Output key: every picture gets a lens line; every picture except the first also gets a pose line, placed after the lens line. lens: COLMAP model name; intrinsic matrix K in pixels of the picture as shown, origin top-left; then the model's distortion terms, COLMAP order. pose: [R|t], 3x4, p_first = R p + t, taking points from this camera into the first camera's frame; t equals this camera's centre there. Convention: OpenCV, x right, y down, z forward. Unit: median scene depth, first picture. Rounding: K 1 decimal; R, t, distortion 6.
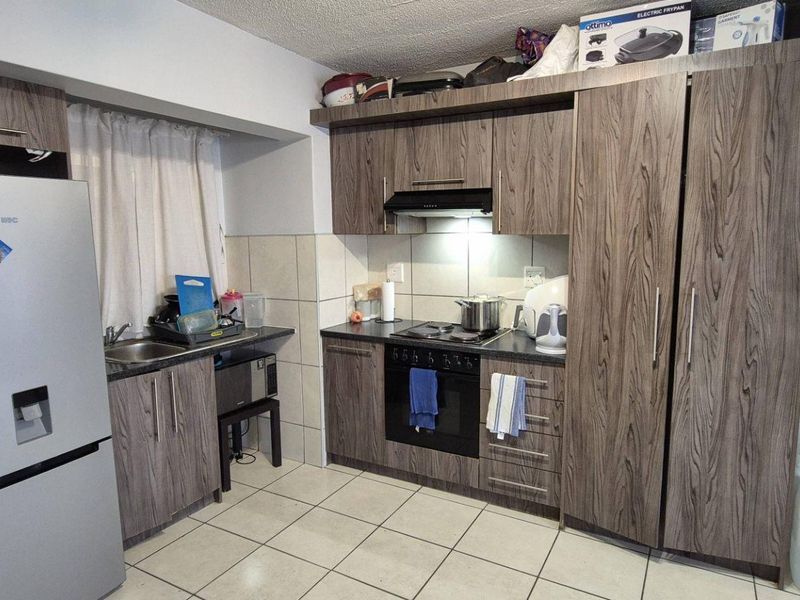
lens RADIAL K [[526.5, 0, 400.0], [0, 526.5, 300.0], [0, 0, 1]] dist [0.005110, -0.002610]
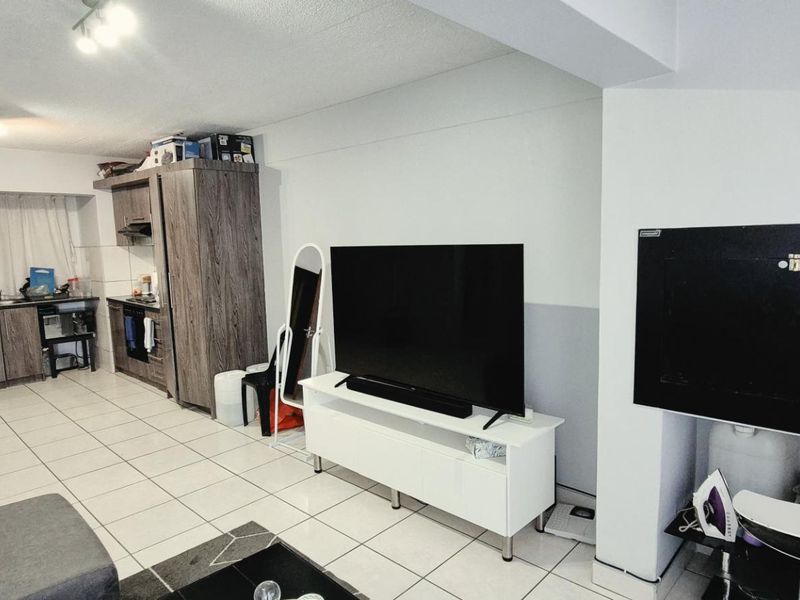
lens RADIAL K [[526.5, 0, 400.0], [0, 526.5, 300.0], [0, 0, 1]] dist [0.005110, -0.002610]
pose [[0.970956, 0.016230, -0.238707, 1.379600], [-0.016899, 0.999857, -0.000755, 0.052668], [0.238661, 0.004767, 0.971091, -0.595649]]
